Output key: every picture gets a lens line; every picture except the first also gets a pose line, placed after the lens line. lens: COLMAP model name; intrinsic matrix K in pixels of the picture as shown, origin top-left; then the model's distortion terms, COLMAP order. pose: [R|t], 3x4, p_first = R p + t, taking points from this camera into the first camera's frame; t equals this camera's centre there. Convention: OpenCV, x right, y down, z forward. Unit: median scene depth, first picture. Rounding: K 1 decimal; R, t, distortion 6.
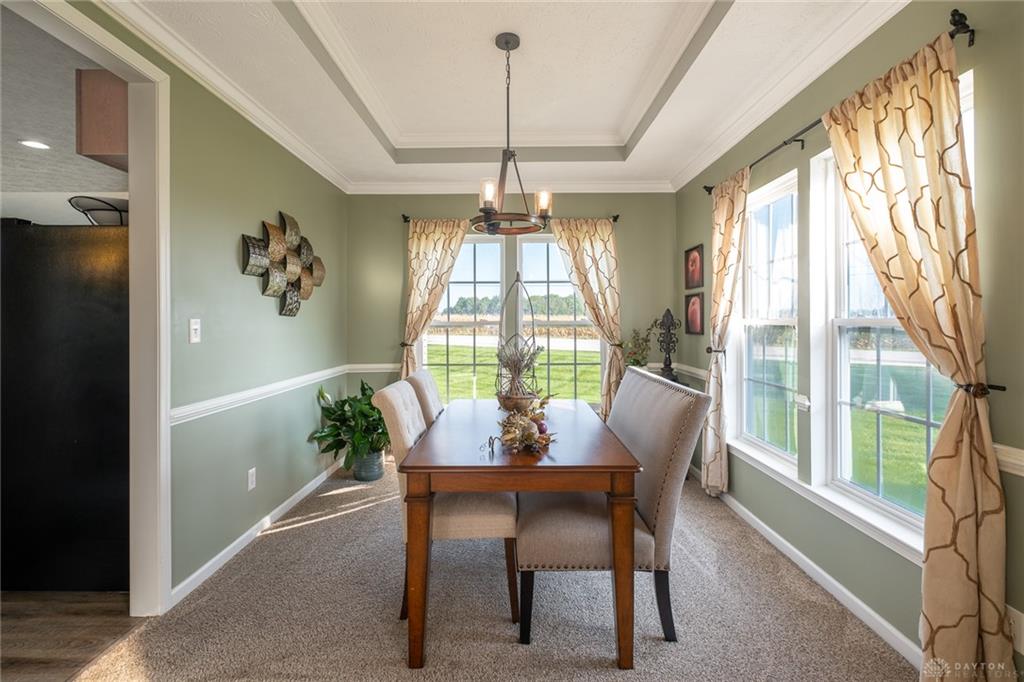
lens RADIAL K [[450.3, 0, 504.8], [0, 450.3, 334.9], [0, 0, 1]] dist [-0.000754, 0.000776]
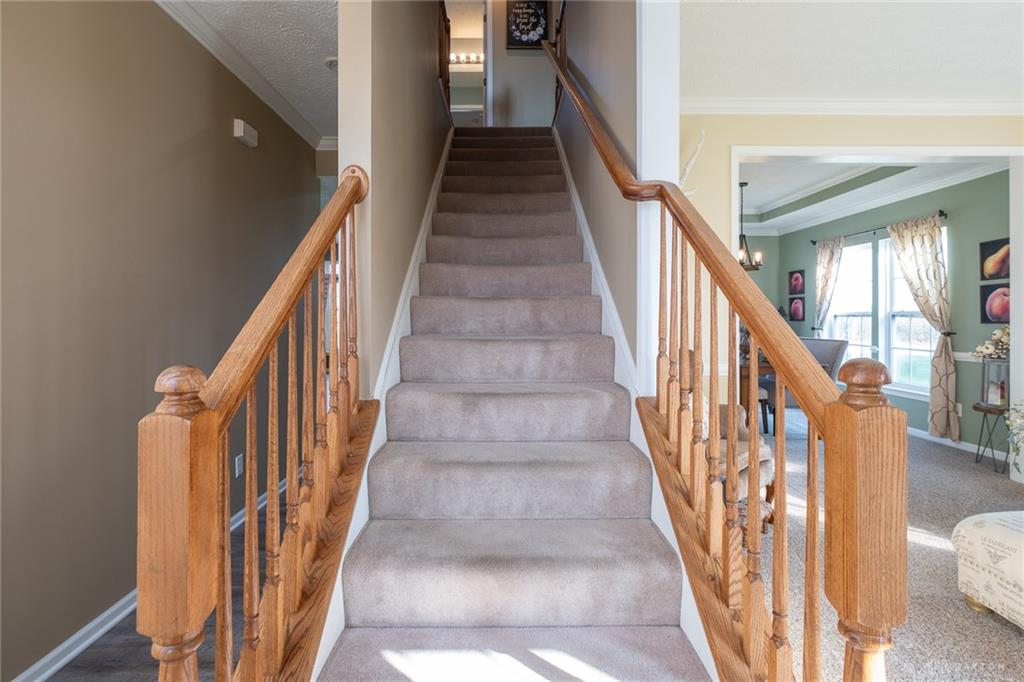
lens RADIAL K [[450.3, 0, 518.4], [0, 450.3, 331.4], [0, 0, 1]] dist [-0.000754, 0.000776]
pose [[0.999765, -0.002433, 0.021554, -1.694299], [0.002344, 0.999989, 0.004138, 0.073381], [-0.021564, -0.004086, 0.999759, -1.751295]]
